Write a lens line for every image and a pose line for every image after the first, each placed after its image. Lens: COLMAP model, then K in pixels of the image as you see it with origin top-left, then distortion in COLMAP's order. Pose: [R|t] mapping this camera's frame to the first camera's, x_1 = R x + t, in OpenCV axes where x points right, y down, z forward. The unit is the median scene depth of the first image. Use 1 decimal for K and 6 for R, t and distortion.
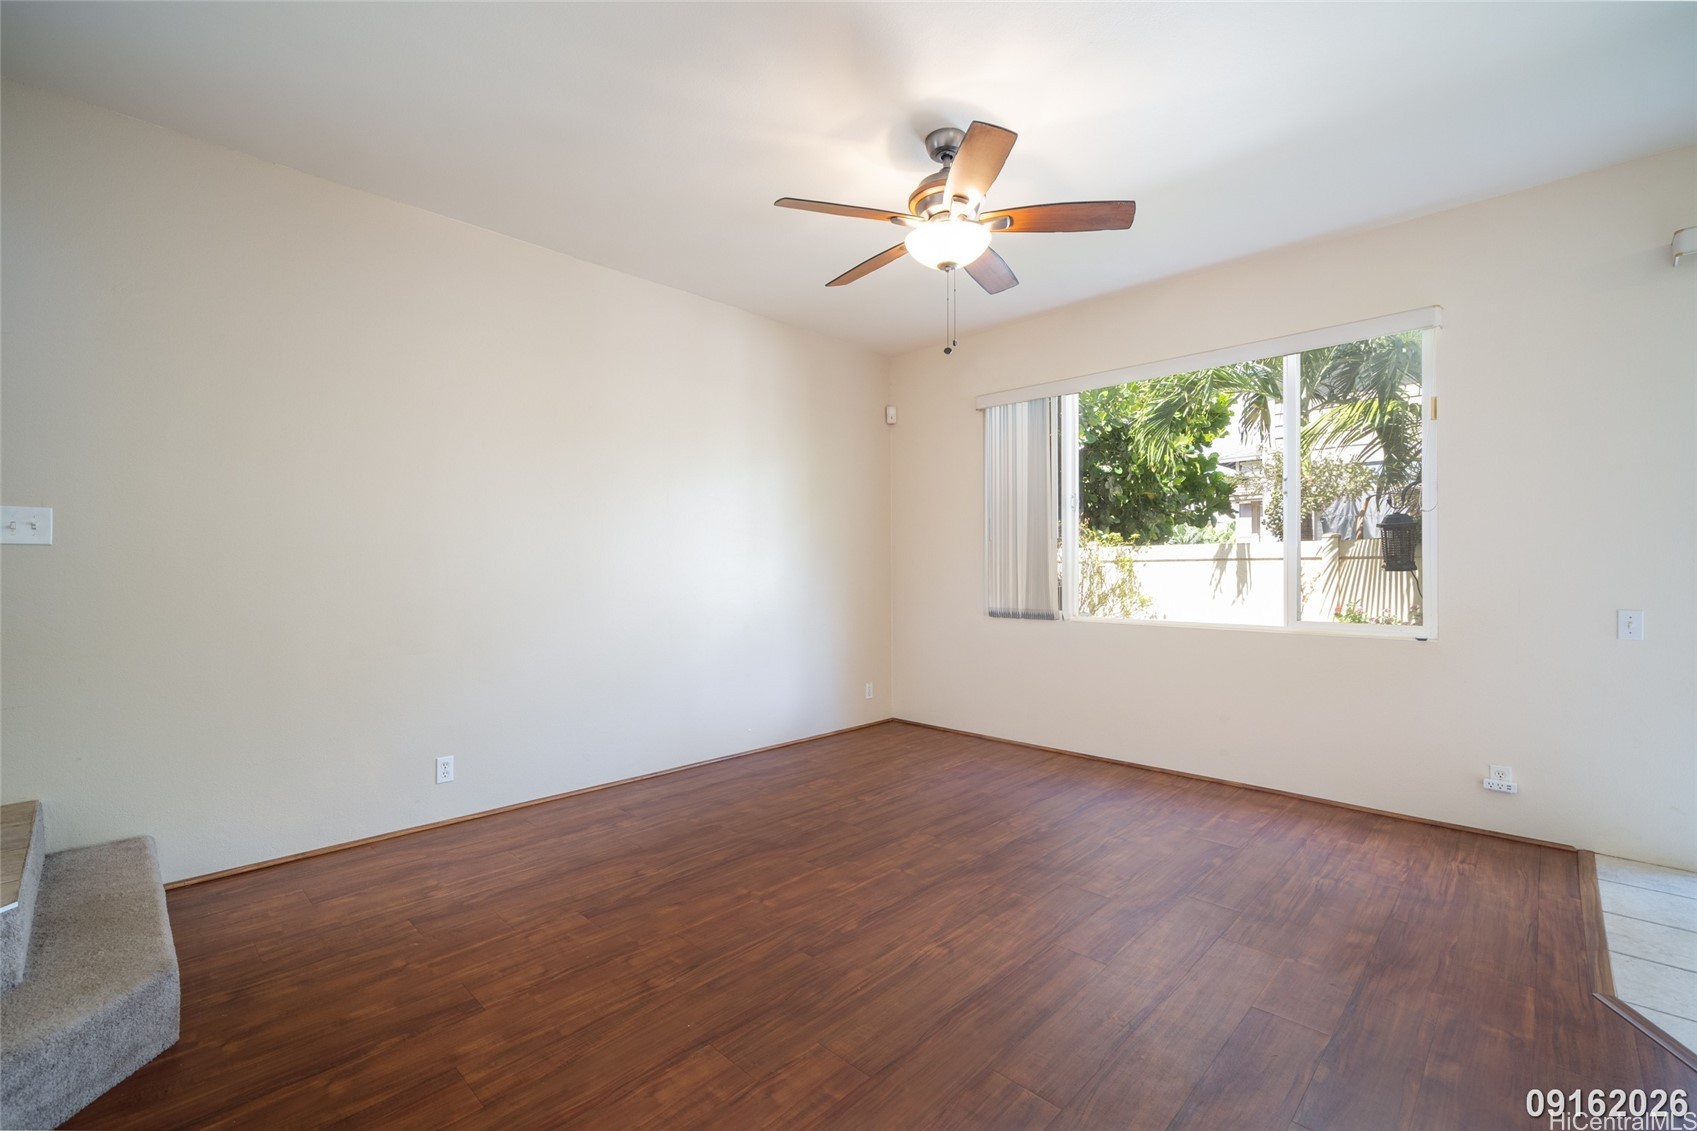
lens RADIAL K [[726.0, 0, 861.0], [0, 726.0, 580.5], [0, 0, 1]] dist [-0.000029, 0.000349]
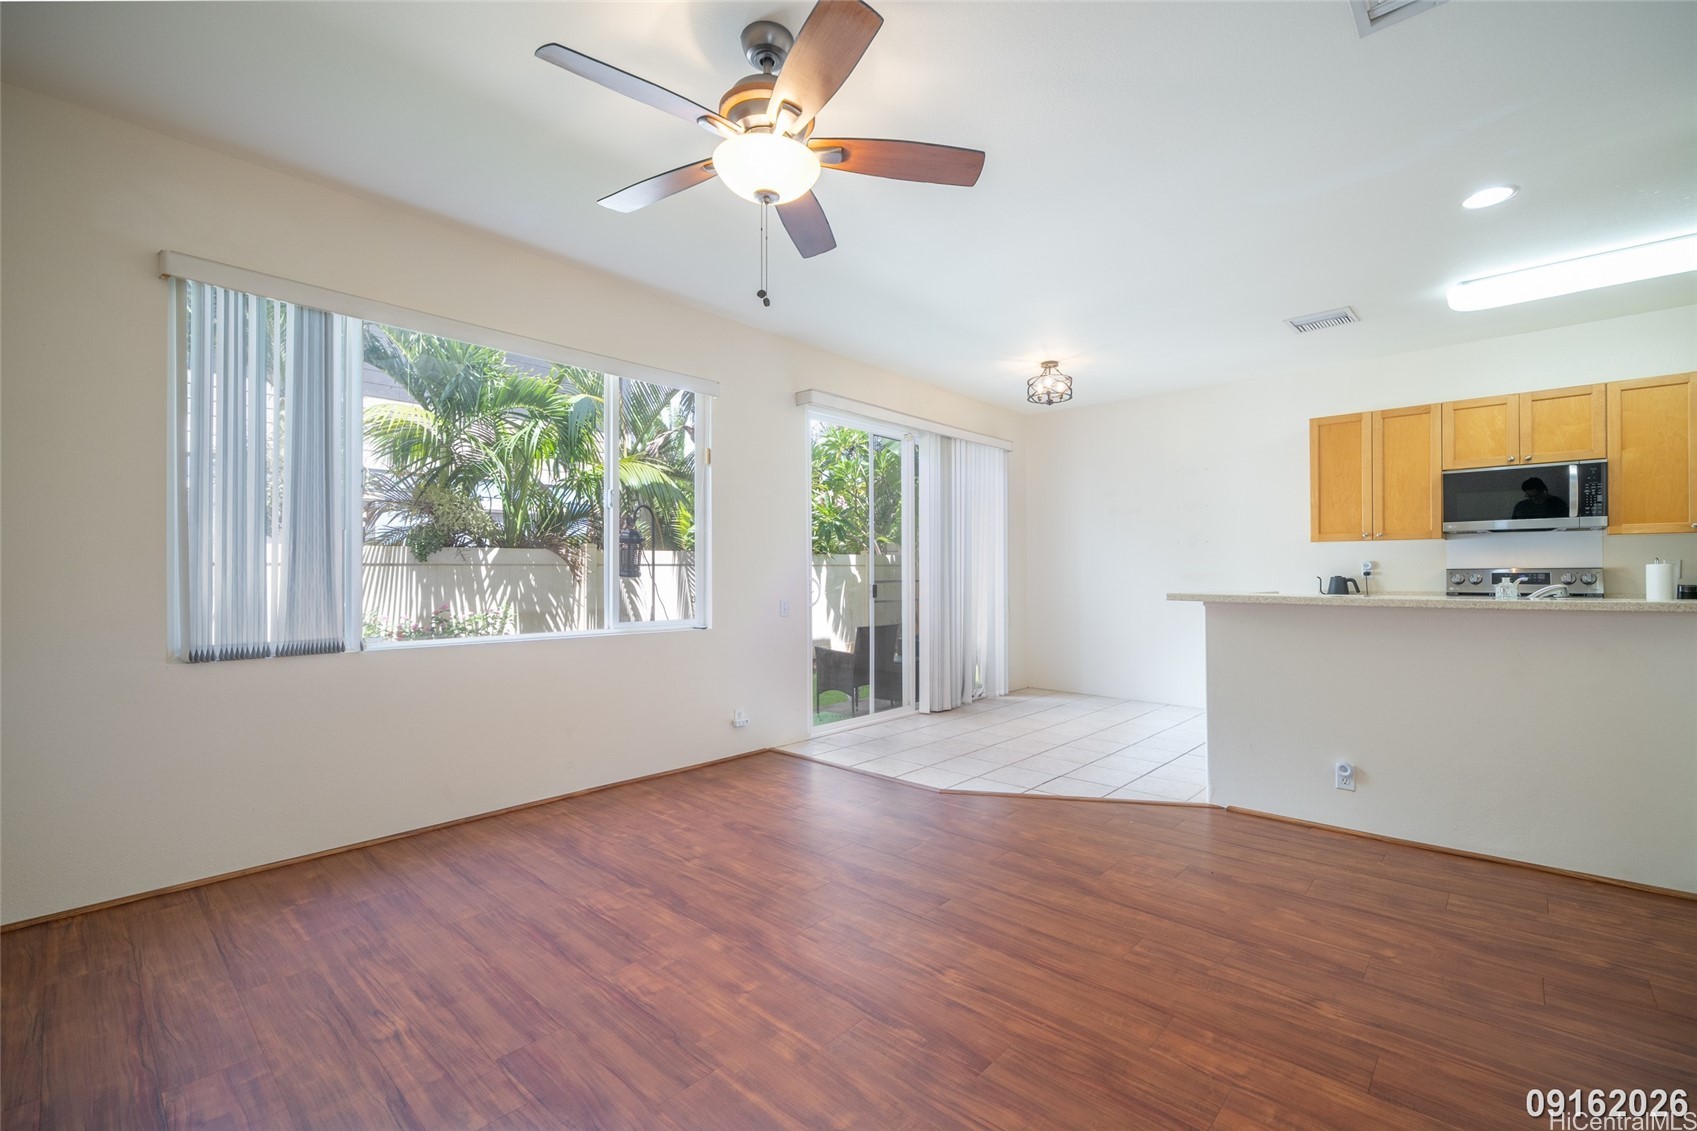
lens RADIAL K [[726.0, 0, 848.5], [0, 726.0, 569.7], [0, 0, 1]] dist [-0.000029, 0.000349]
pose [[-0.017649, 0.006905, 0.999820, -0.661045], [0.019642, 0.999786, -0.006558, -0.012494], [-0.999651, 0.019522, -0.017781, 0.893265]]
